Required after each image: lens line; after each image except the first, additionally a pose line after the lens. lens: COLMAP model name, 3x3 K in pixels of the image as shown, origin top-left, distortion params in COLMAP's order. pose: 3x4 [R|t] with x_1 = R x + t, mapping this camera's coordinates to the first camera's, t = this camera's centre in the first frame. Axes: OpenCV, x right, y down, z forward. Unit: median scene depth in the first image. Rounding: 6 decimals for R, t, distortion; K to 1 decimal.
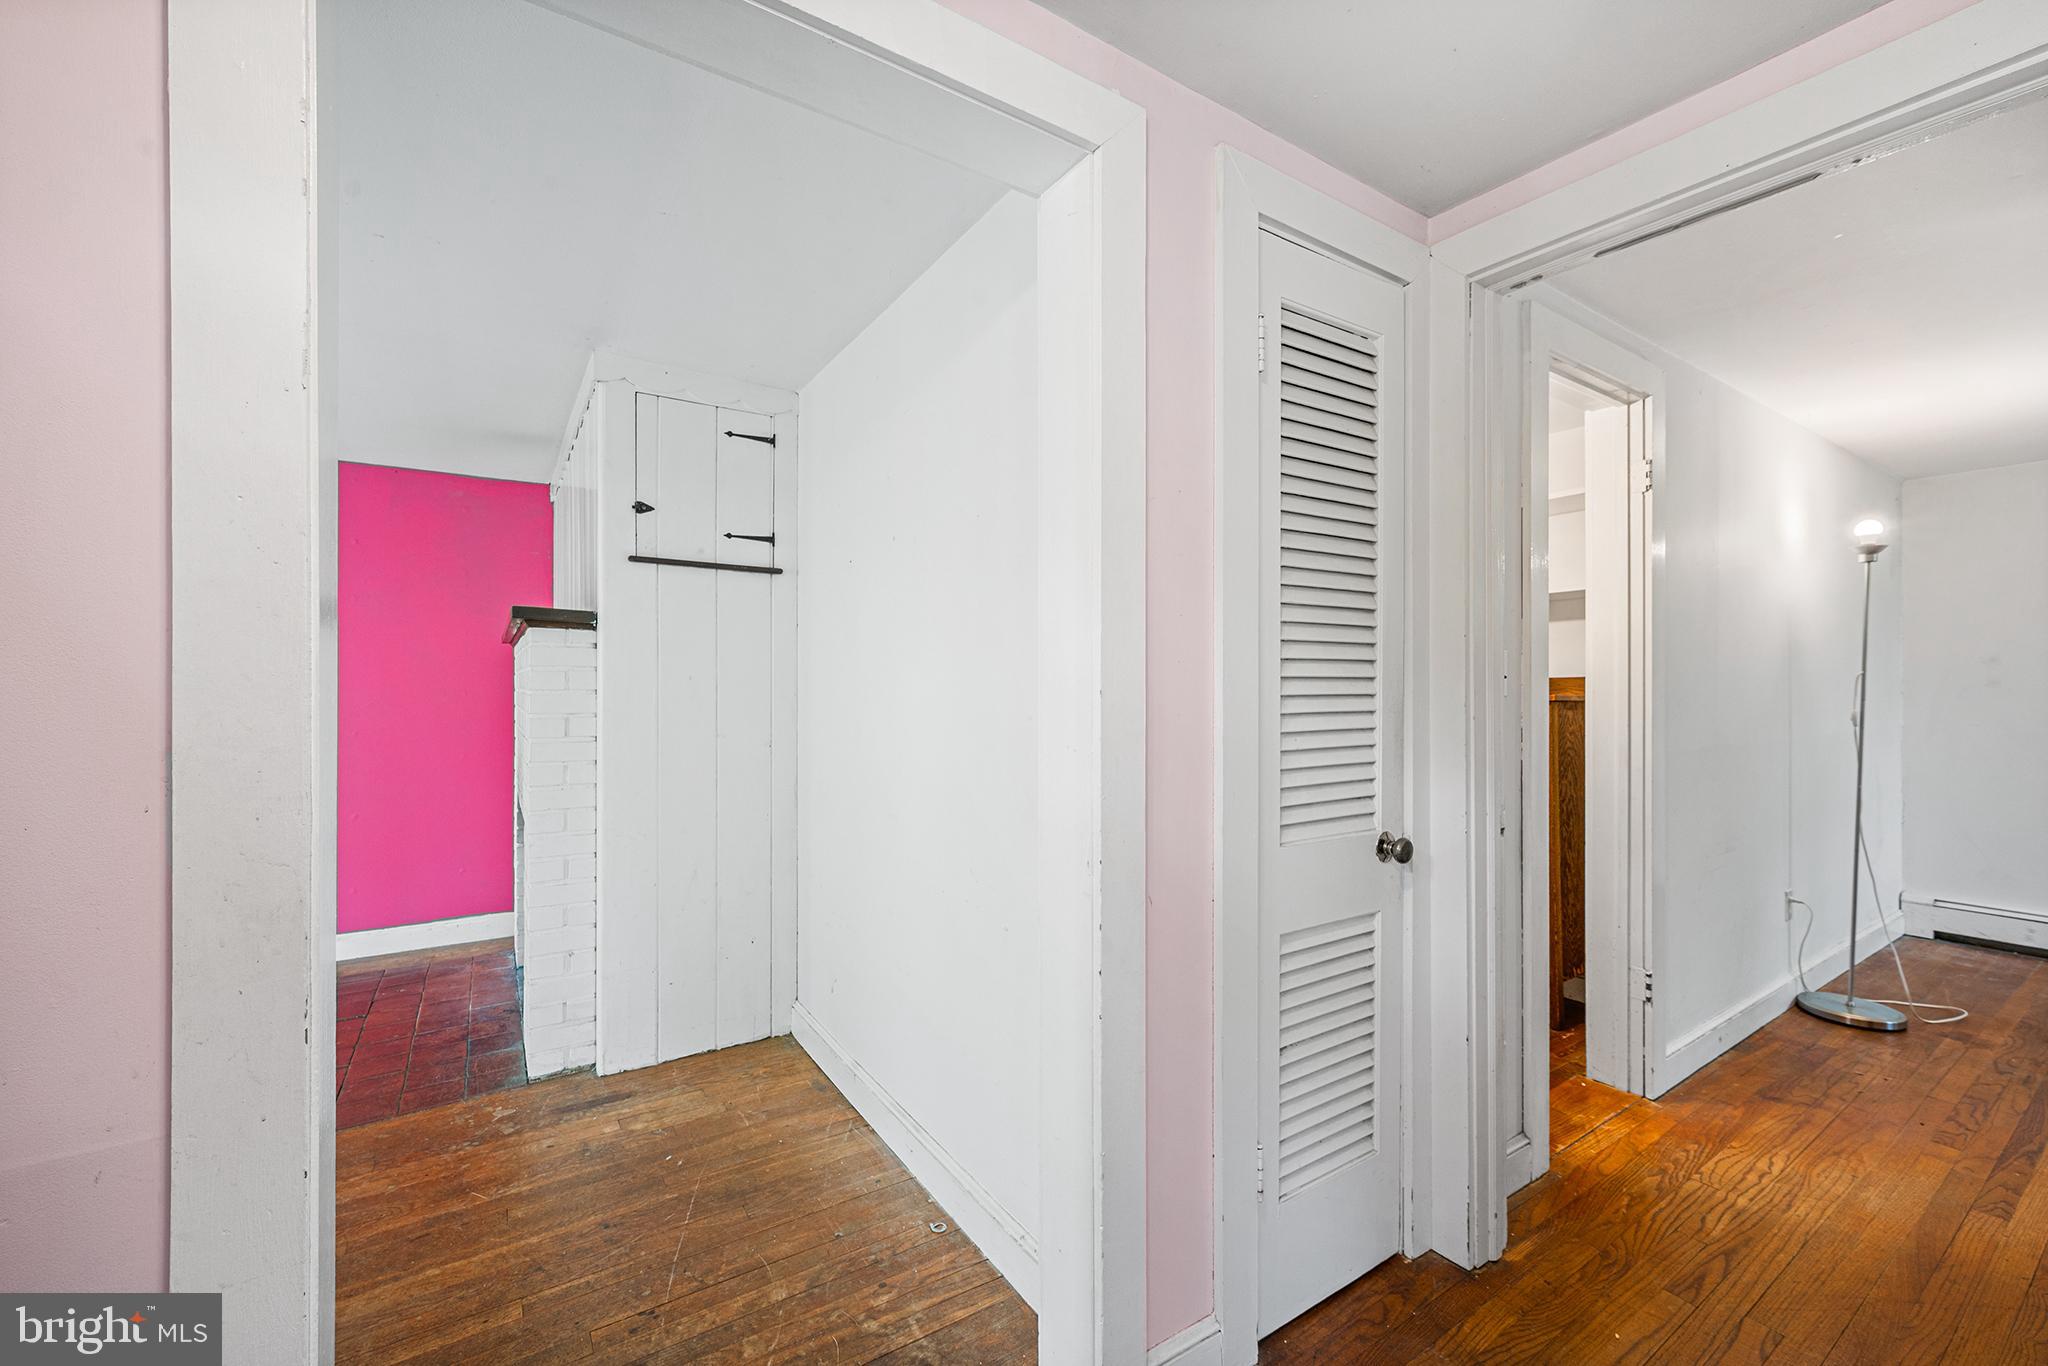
lens RADIAL K [[820.1, 0, 1026.2], [0, 820.1, 687.8], [0, 0, 1]] dist [-0.001821, -0.000353]
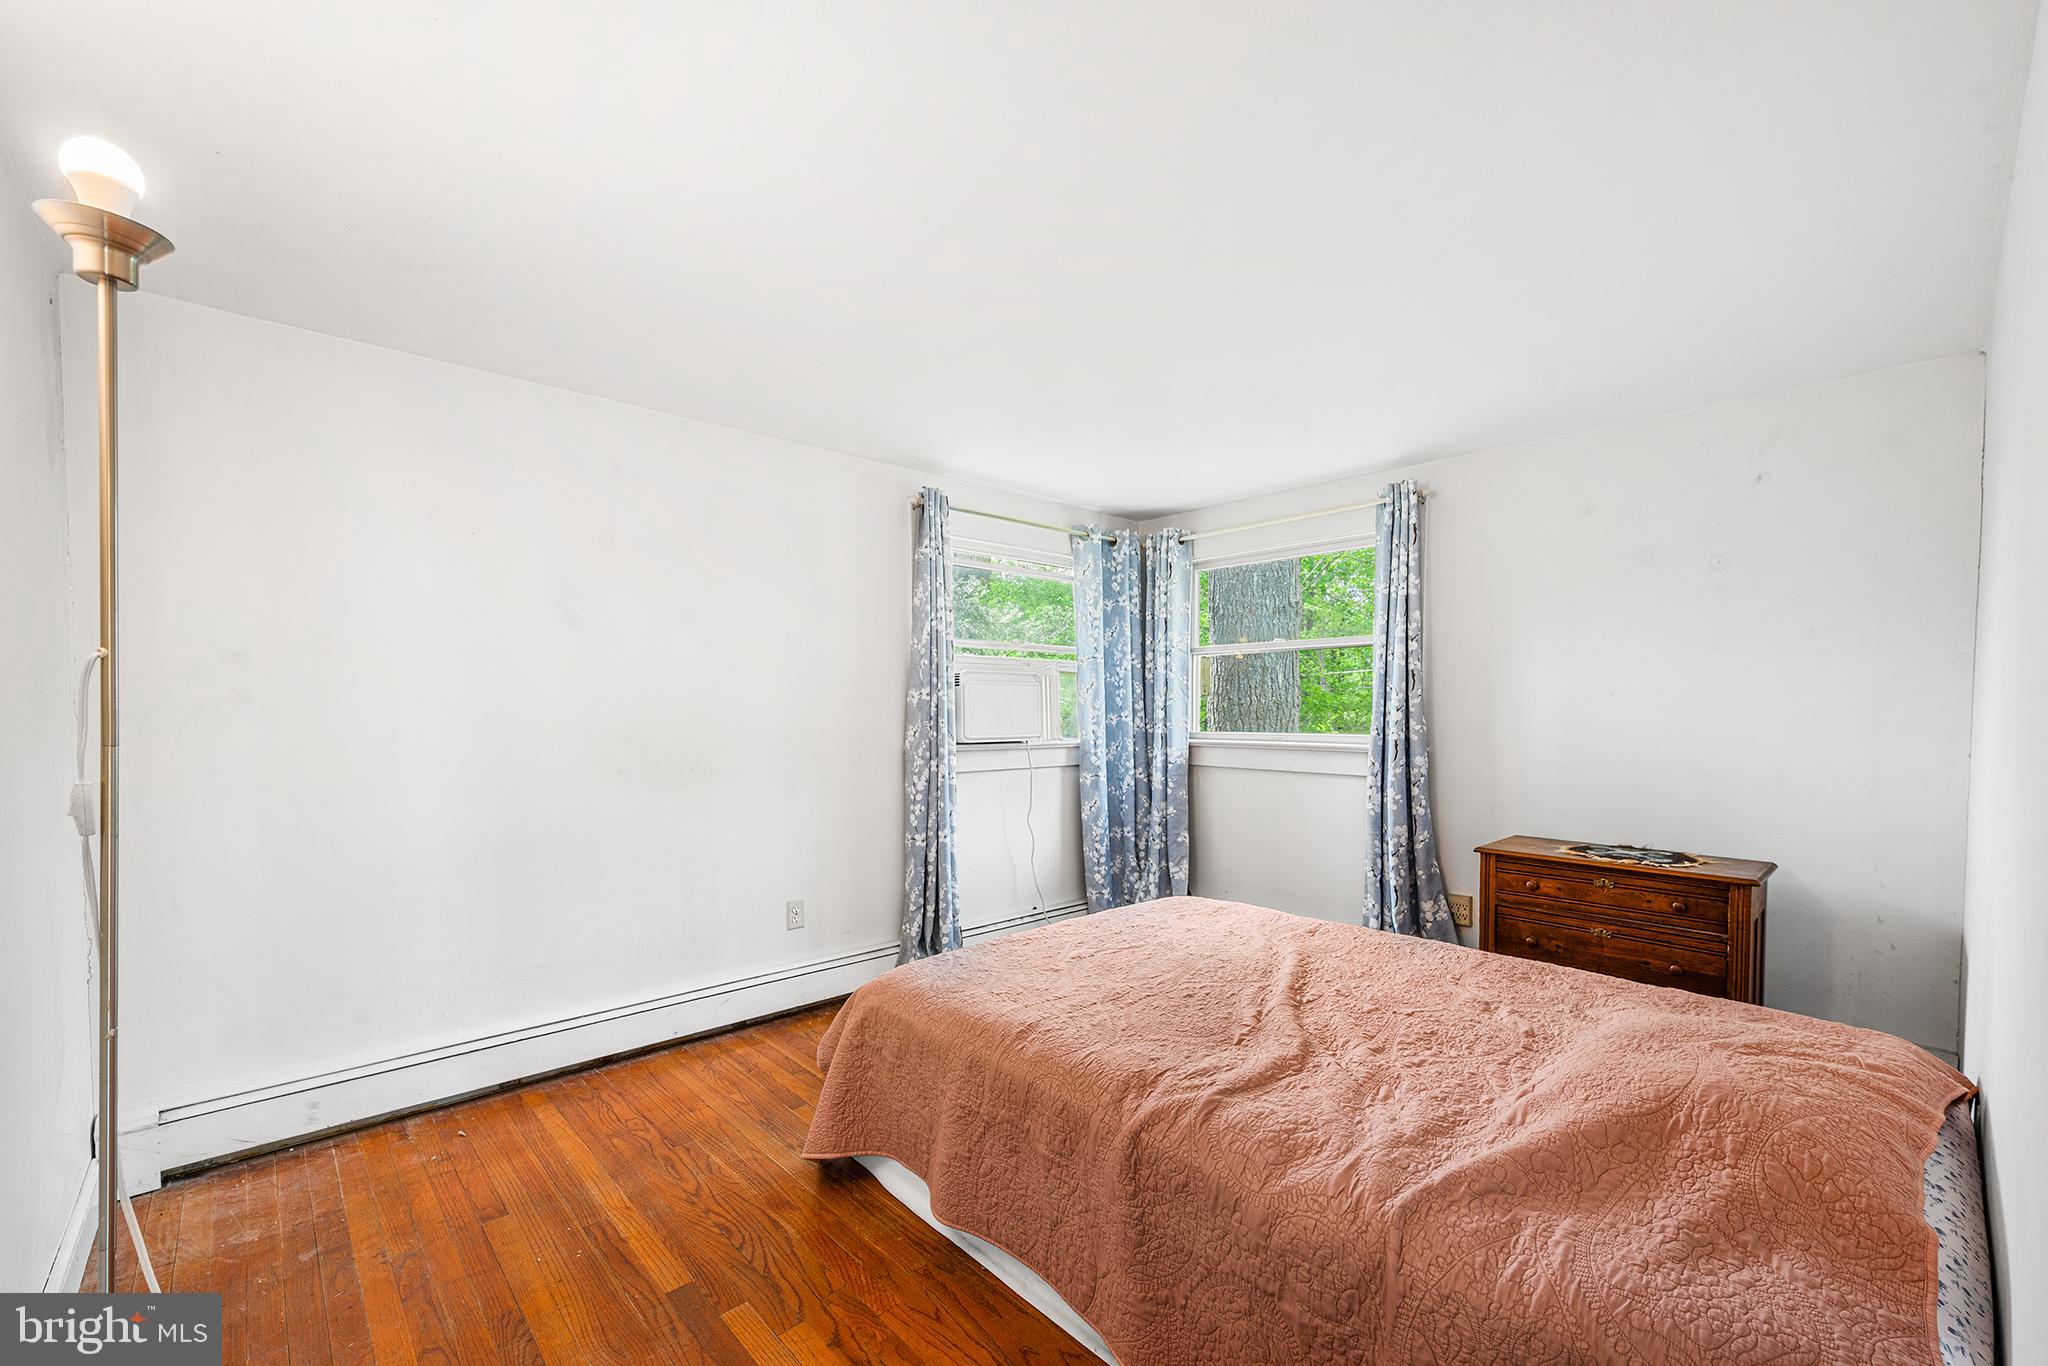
lens RADIAL K [[846.7, 0, 1020.7], [0, 846.7, 729.7], [0, 0, 1]] dist [0.000404, 0.000071]
pose [[-0.150347, -0.023841, 0.988346, 0.671107], [0.001466, 0.999703, 0.024338, 0.003256], [-0.988632, 0.005108, -0.150268, 0.720357]]
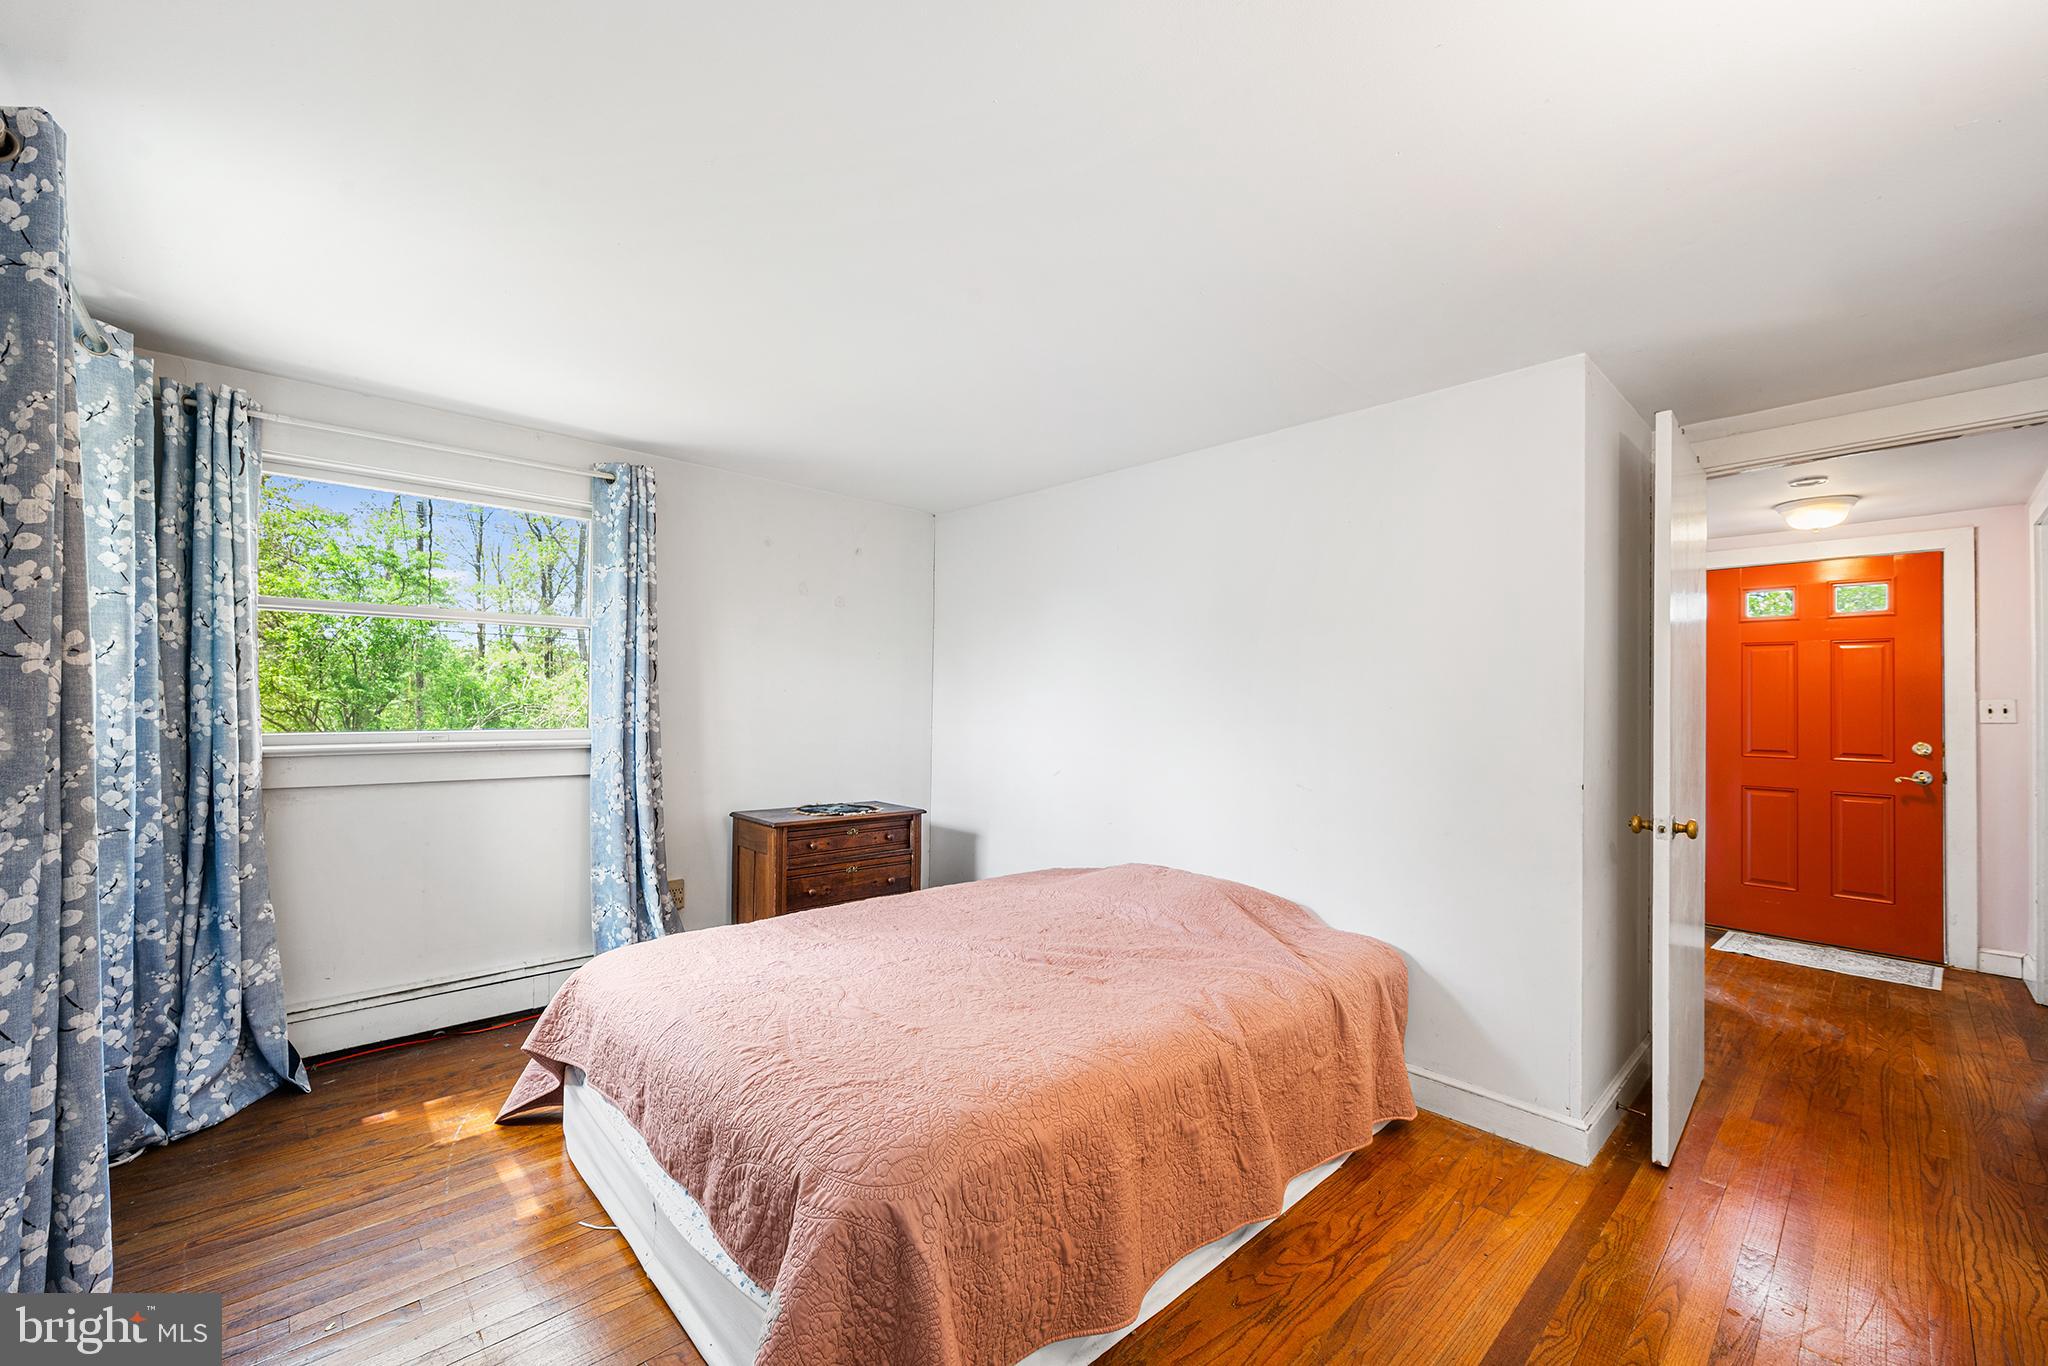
lens RADIAL K [[821.5, 0, 1011.3], [0, 821.5, 670.6], [0, 0, 1]] dist [0.000089, 0.000003]
pose [[-0.987036, -0.017803, -0.159509, 1.328826], [-0.012243, 0.999285, -0.035773, -0.001635], [0.160032, -0.033357, -0.986548, 1.116690]]
